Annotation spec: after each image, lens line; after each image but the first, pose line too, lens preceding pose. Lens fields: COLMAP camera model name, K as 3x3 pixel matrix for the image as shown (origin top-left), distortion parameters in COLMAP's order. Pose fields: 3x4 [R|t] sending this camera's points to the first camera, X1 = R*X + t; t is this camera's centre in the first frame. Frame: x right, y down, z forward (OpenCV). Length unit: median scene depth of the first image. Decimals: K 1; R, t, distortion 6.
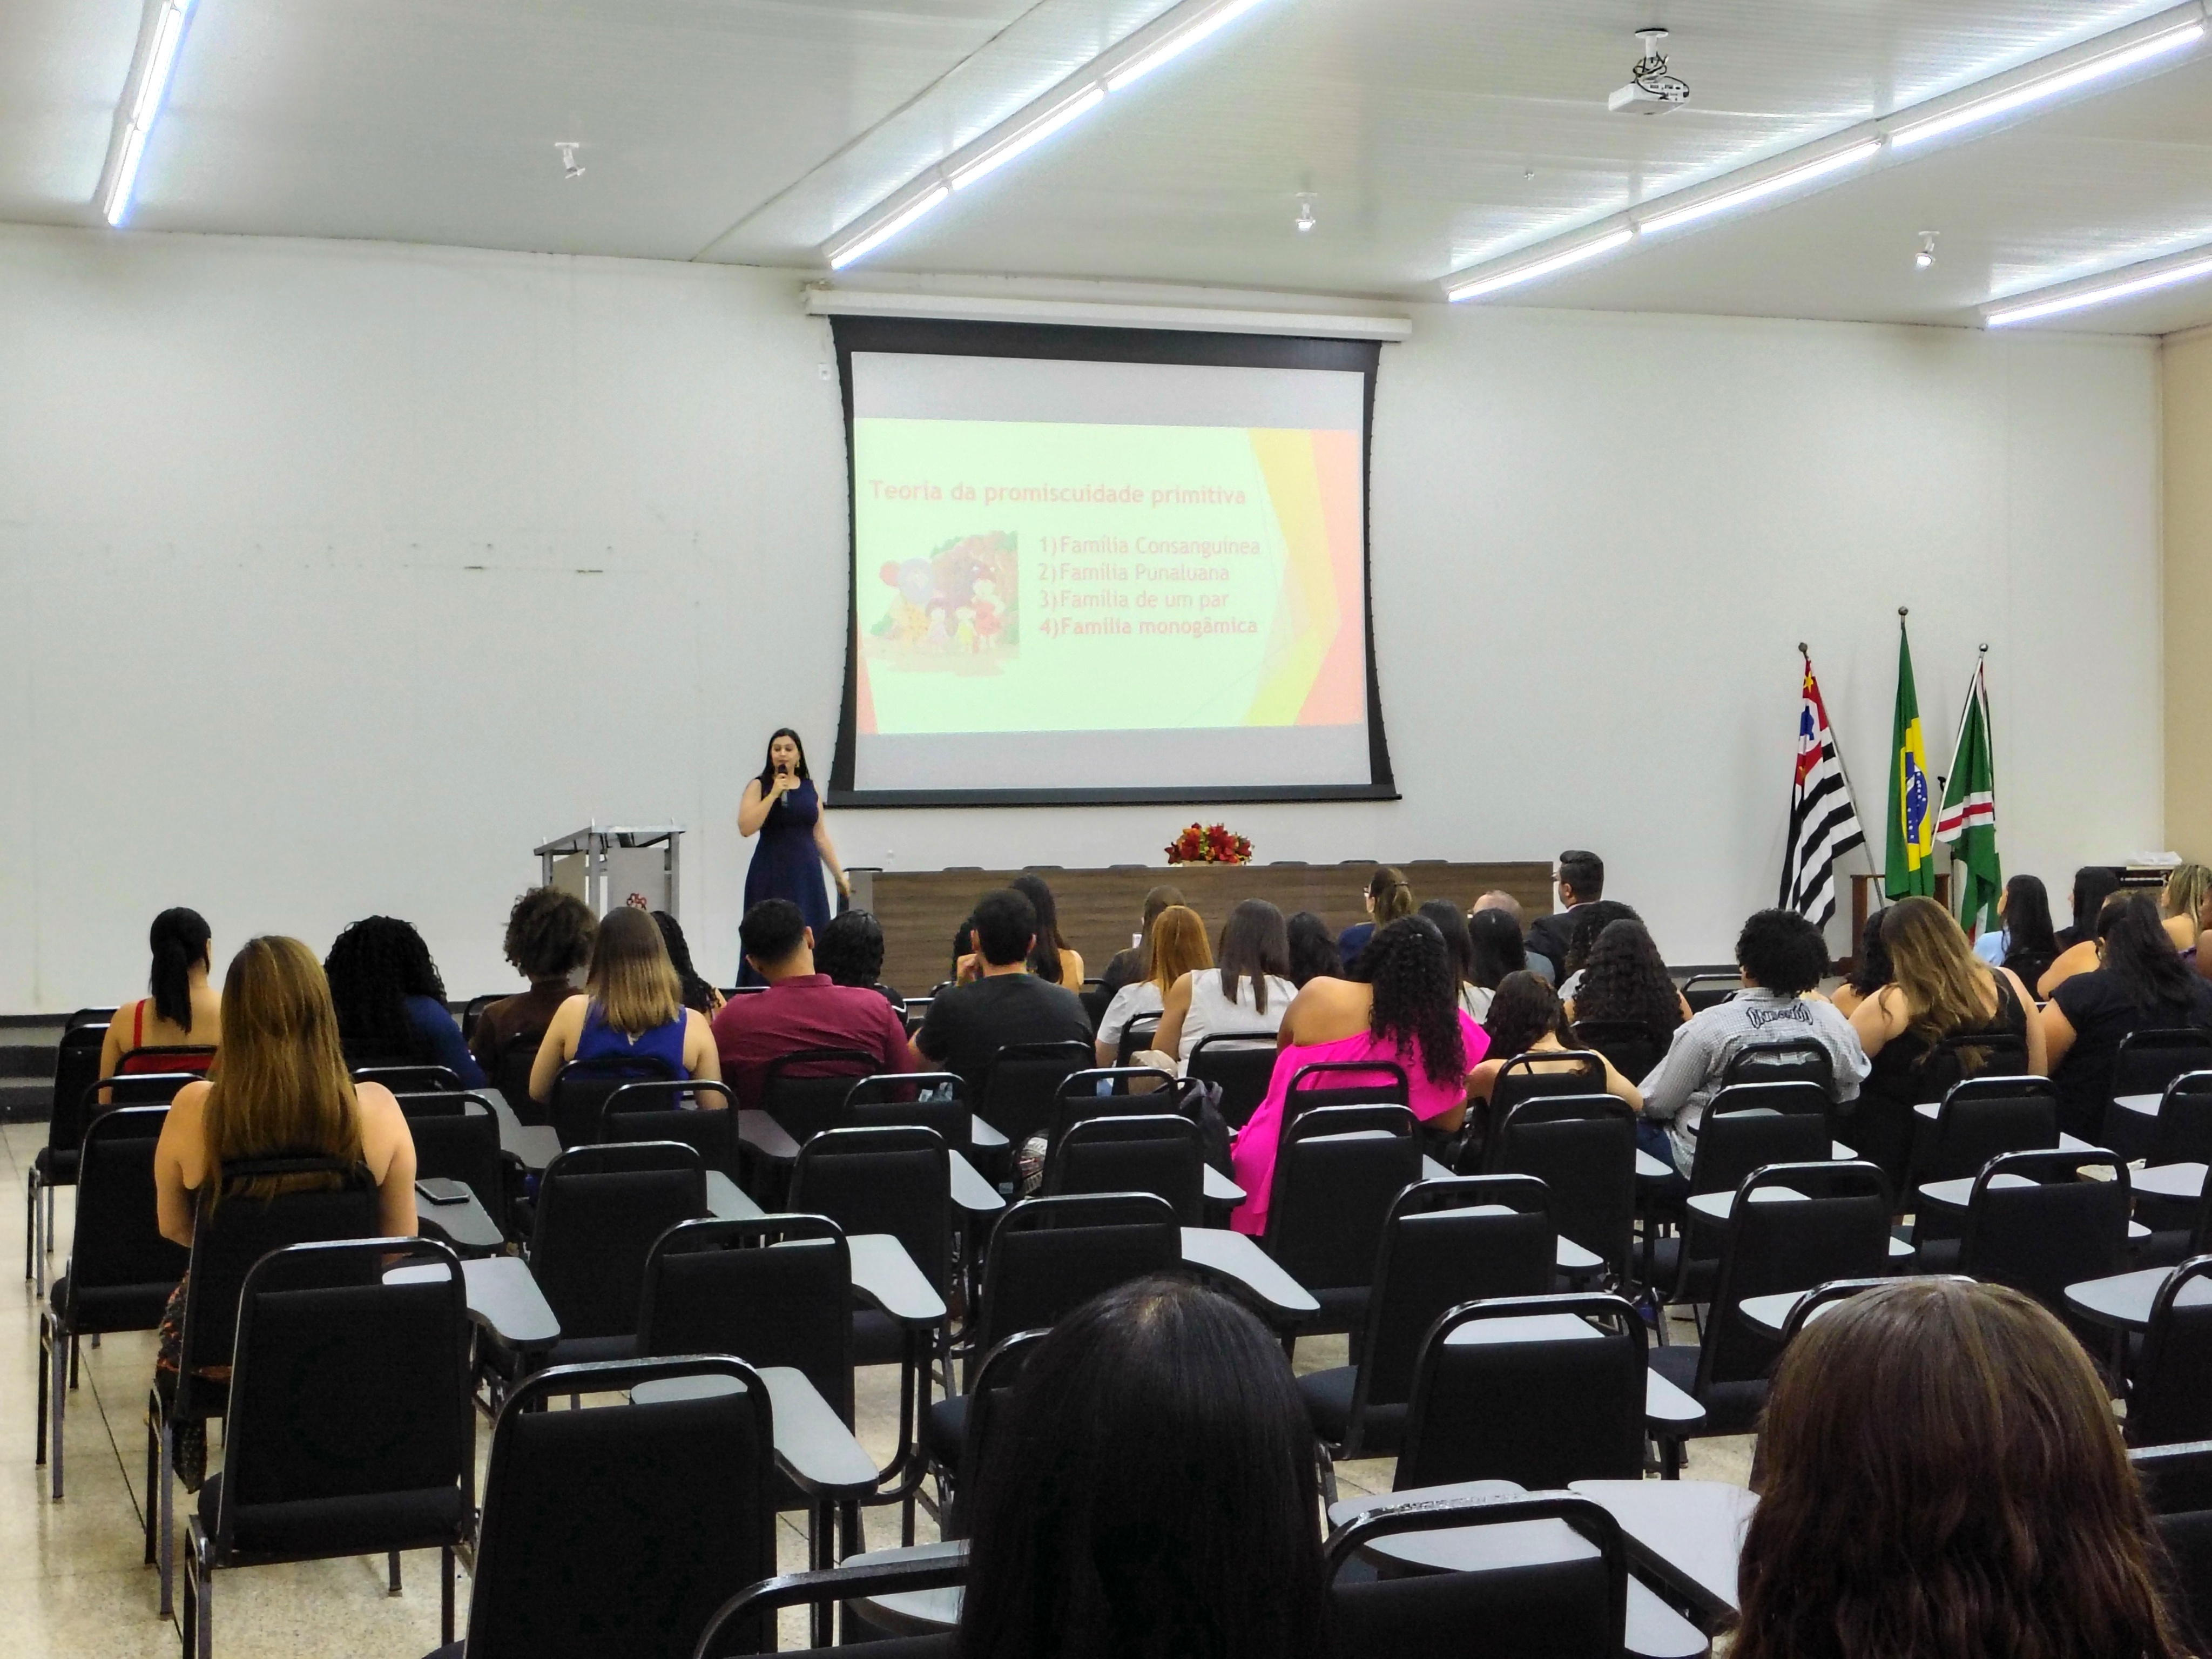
lens RADIAL K [[3220.0, 0, 1106.0], [0, 3220.0, 829.5], [0, 0, 1]] dist [0.127619, -0.023235]
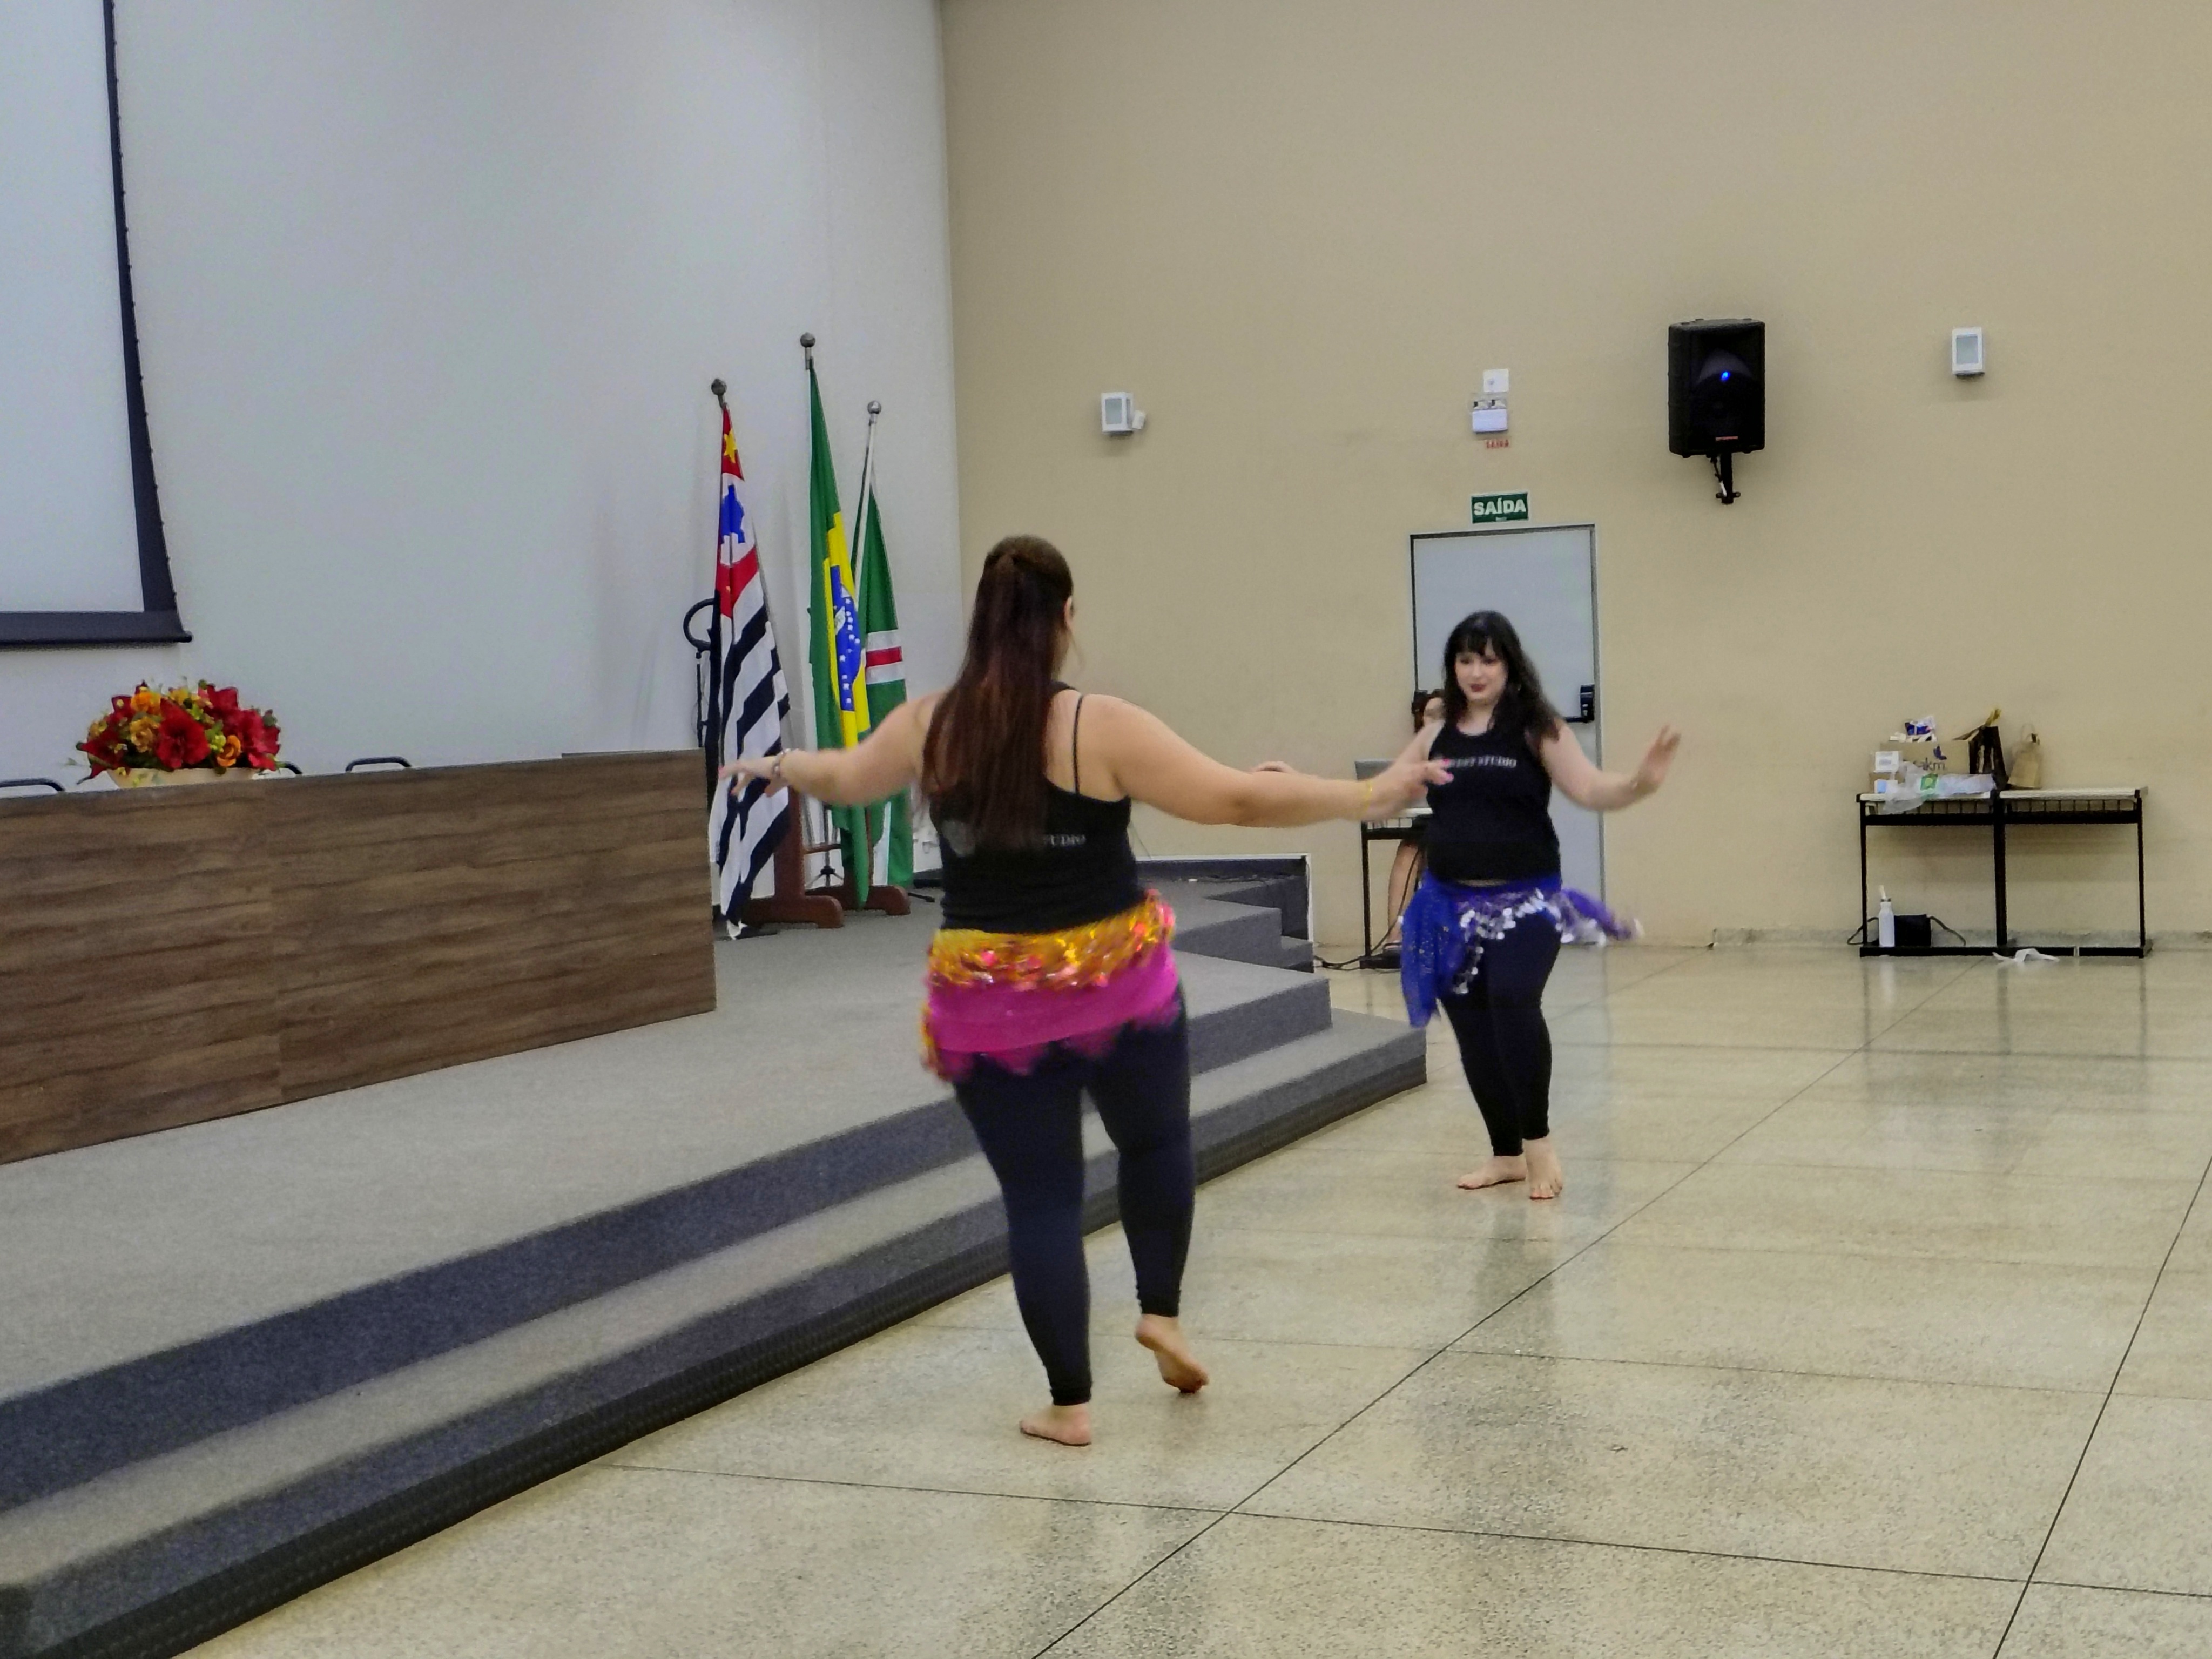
lens RADIAL K [[3220.0, 0, 1106.0], [0, 3220.0, 829.5], [0, 0, 1]] dist [0.127619, -0.023235]
pose [[0.685338, -0.049563, 0.726537, -0.185049], [0.029879, 0.998755, 0.039948, 0.003878], [-0.727612, -0.005670, 0.685966, 0.573184]]
